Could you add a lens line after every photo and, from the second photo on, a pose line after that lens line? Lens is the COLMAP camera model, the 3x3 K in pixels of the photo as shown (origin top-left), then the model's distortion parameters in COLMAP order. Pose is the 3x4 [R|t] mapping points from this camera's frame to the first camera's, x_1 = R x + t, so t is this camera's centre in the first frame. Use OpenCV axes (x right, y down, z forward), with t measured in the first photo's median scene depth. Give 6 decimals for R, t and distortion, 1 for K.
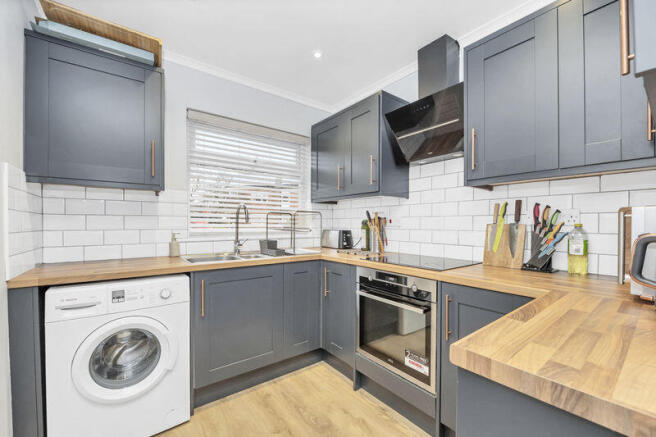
lens RADIAL K [[266.1, 0, 328.4], [0, 266.1, 223.1], [0, 0, 1]] dist [-0.008974, -0.000184]
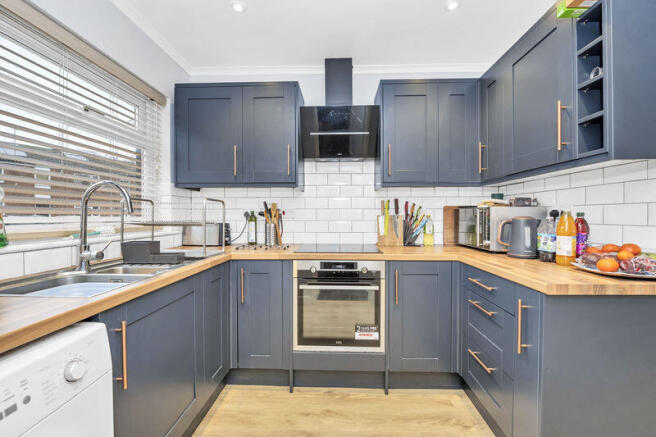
lens RADIAL K [[266.1, 0, 328.8], [0, 266.1, 215.8], [0, 0, 1]] dist [-0.008974, -0.000184]
pose [[0.640616, -0.004092, 0.767850, -0.600734], [0.000857, 0.999989, 0.004614, -0.000906], [-0.767861, -0.002298, 0.640613, 0.331809]]
